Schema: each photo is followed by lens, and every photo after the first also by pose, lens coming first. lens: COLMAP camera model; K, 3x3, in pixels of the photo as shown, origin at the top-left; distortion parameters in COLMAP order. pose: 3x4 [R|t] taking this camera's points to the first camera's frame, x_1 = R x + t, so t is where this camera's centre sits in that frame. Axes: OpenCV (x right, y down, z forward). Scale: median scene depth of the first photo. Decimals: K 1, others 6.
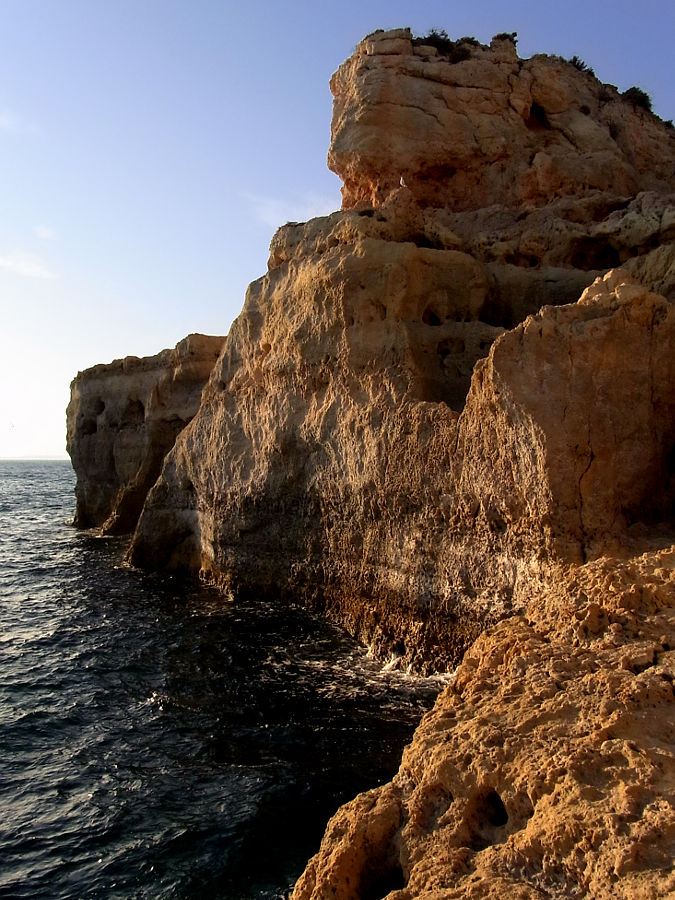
lens RADIAL K [[750.7, 0, 337.5], [0, 750.7, 450.0], [0, 0, 1]] dist [-0.060830, 0.245884]
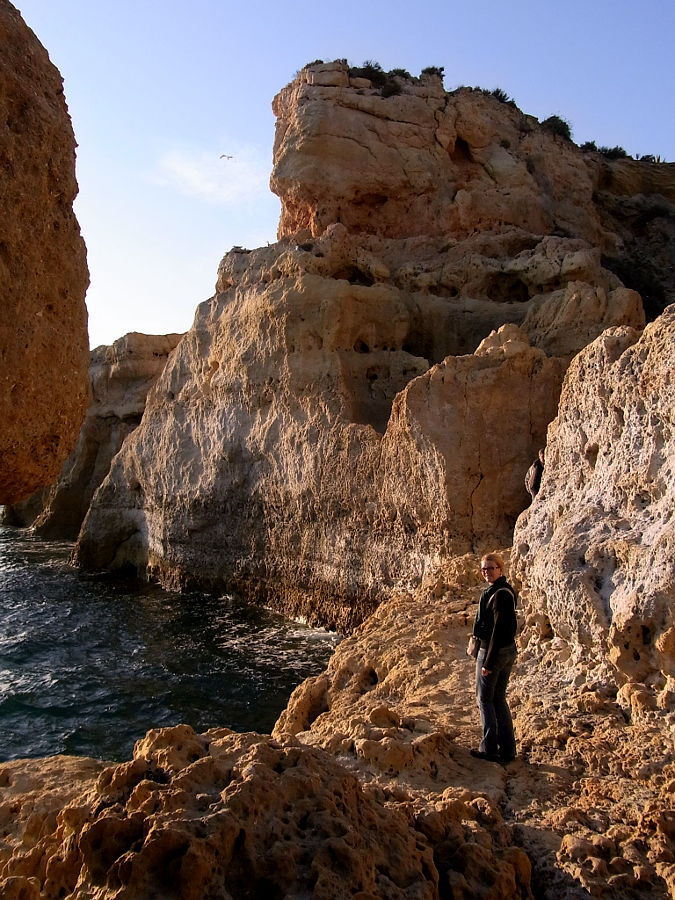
lens RADIAL K [[827.9, 0, 337.5], [0, 827.9, 450.0], [0, 0, 1]] dist [0.000025, 0.000306]
pose [[0.996407, 0.007289, 0.084381, -0.016652], [-0.008940, 0.999776, 0.019200, -0.037545], [-0.084222, -0.019886, 0.996249, -0.245145]]
